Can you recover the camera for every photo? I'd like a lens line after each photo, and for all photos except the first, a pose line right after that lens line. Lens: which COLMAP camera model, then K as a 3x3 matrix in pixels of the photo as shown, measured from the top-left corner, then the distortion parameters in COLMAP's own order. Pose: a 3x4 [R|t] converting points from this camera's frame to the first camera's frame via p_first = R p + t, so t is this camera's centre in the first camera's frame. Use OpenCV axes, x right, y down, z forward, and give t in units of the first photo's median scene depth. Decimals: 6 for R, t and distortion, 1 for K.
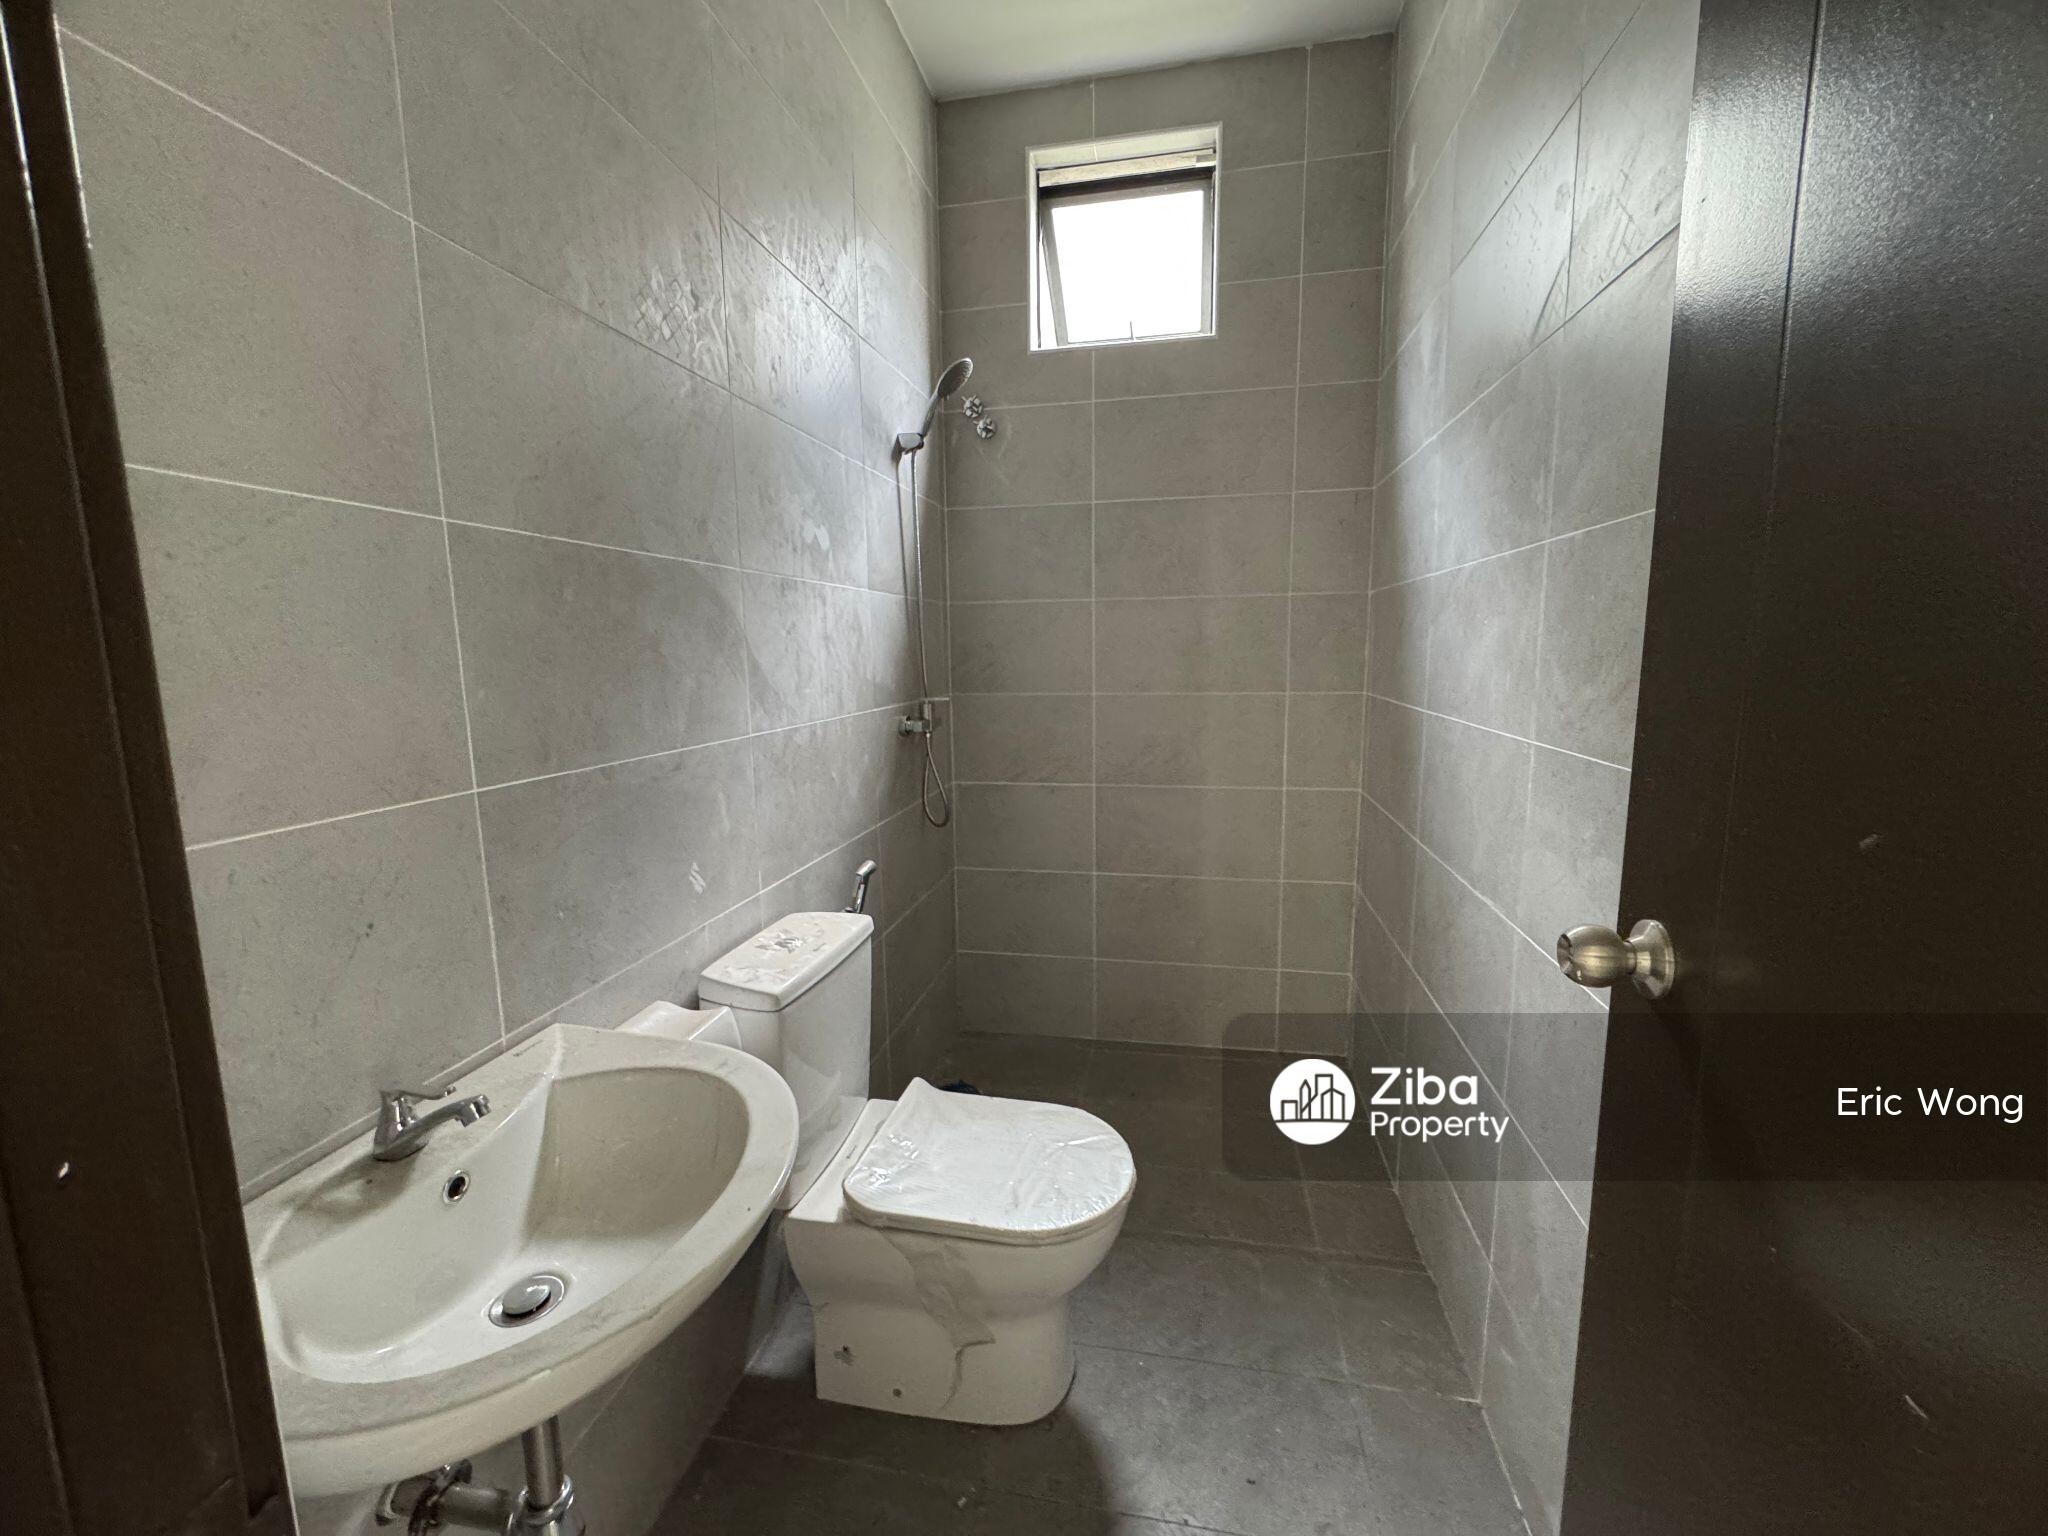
lens RADIAL K [[822.2, 0, 1022.0], [0, 822.2, 768.4], [0, 0, 1]] dist [-0.003060, 0.000107]
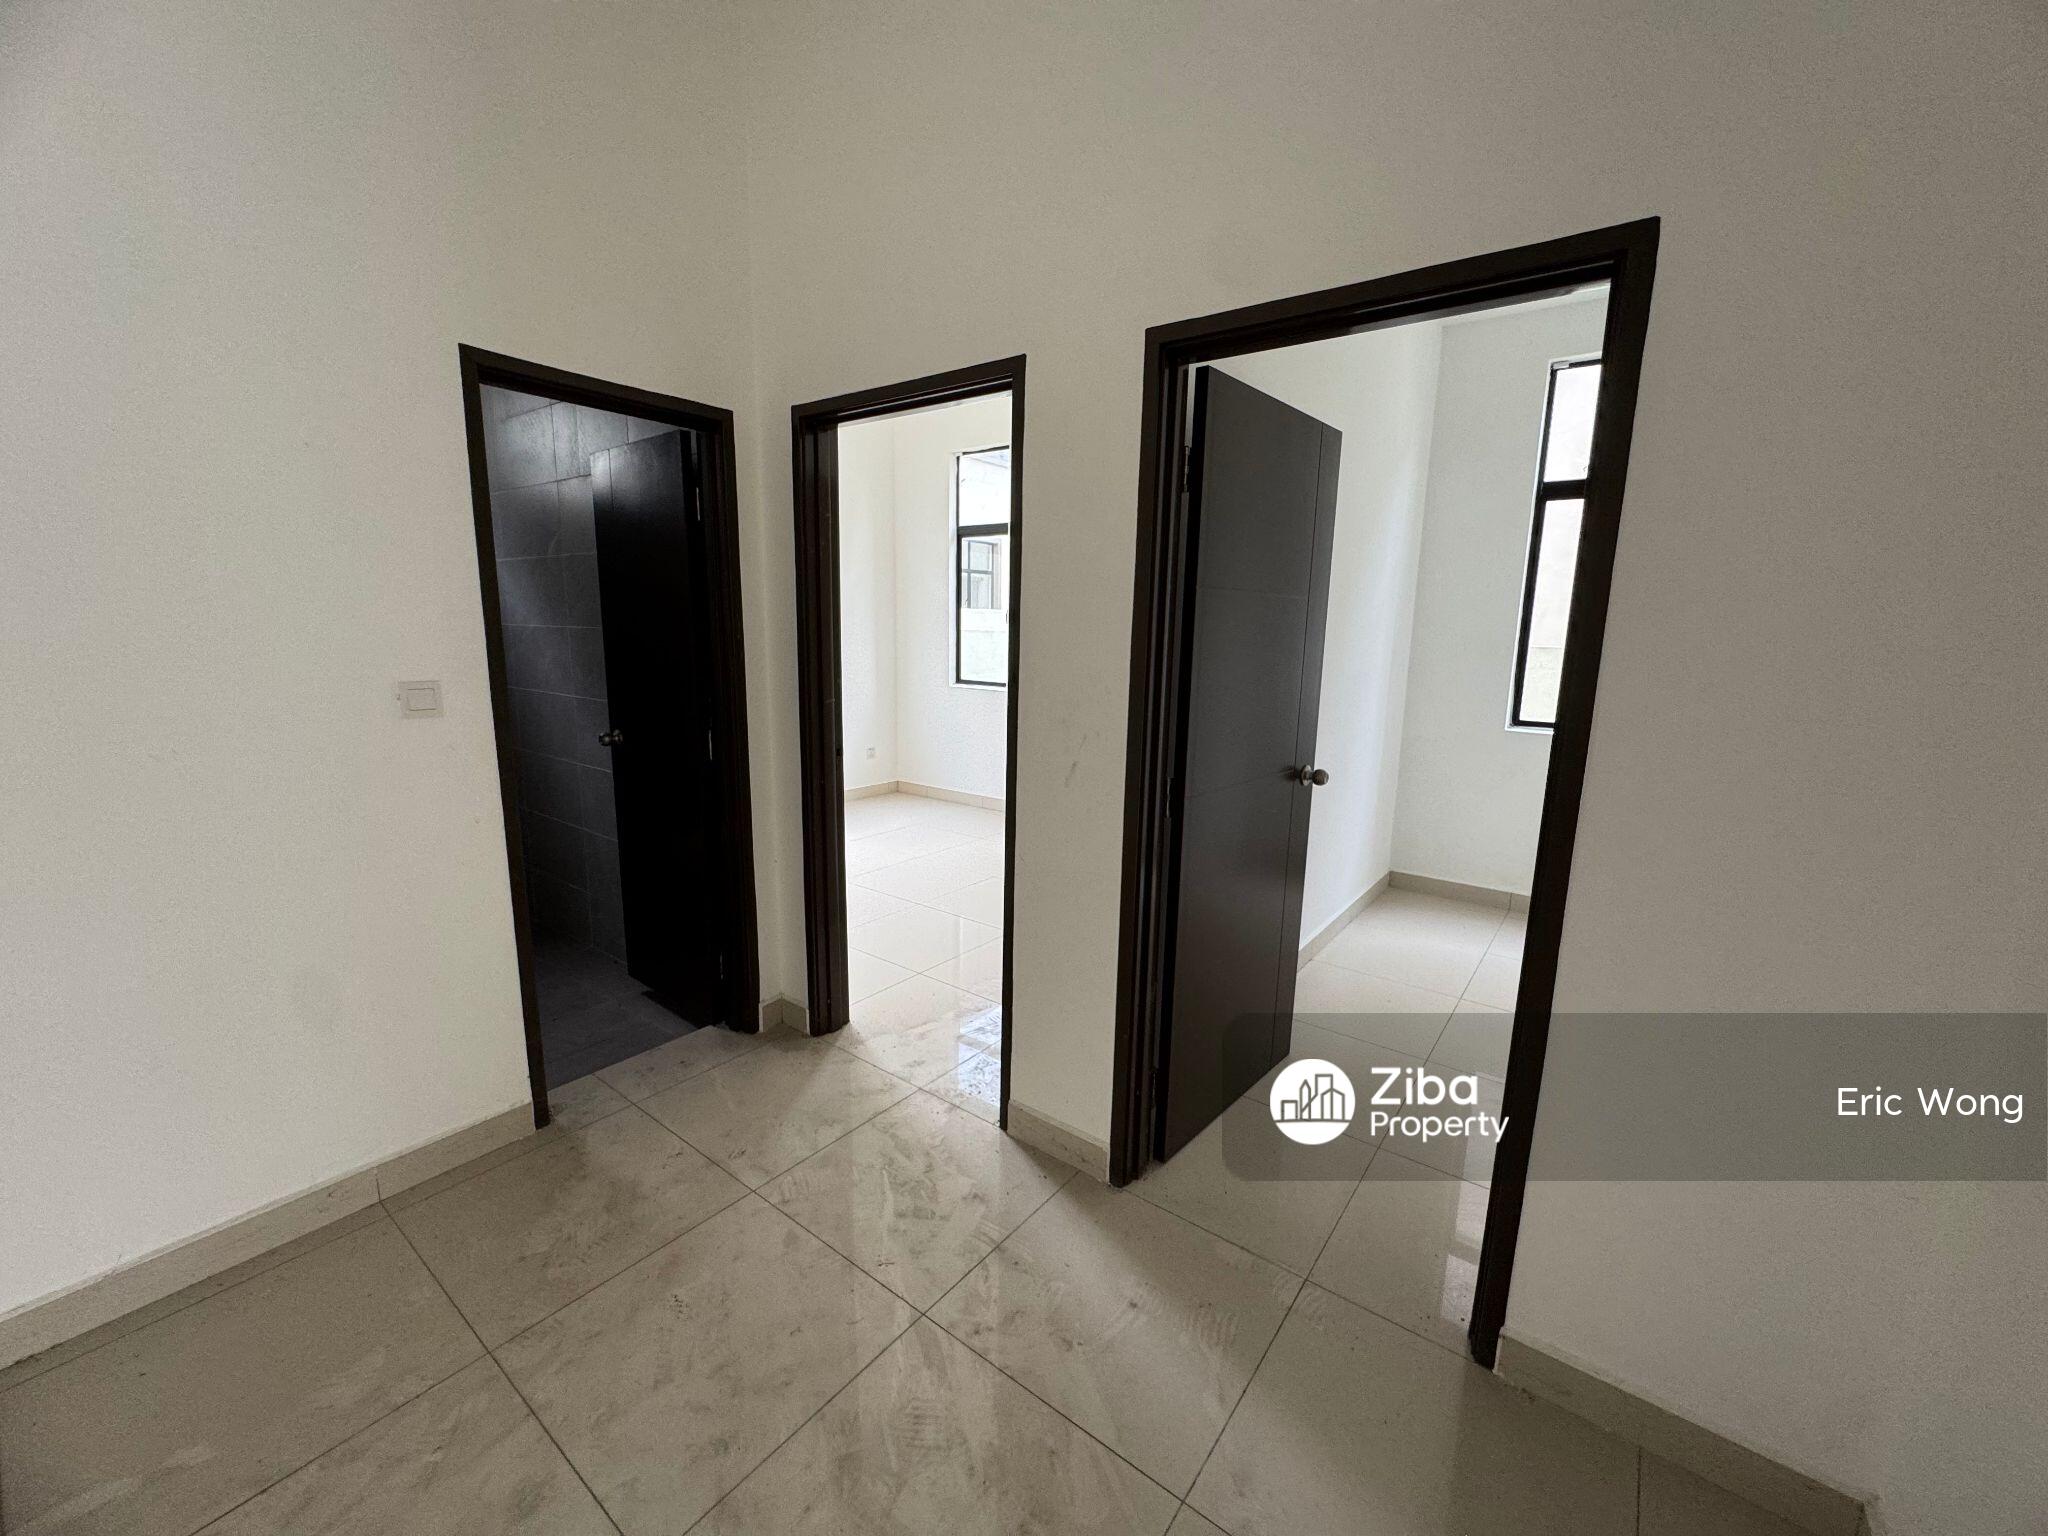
lens RADIAL K [[822.2, 0, 1022.0], [0, 822.2, 768.4], [0, 0, 1]] dist [-0.003060, 0.000107]
pose [[0.432959, -0.142325, 0.890107, -2.239682], [0.102225, 0.988839, 0.108388, 0.135190], [-0.895598, 0.044063, 0.442676, -2.882023]]
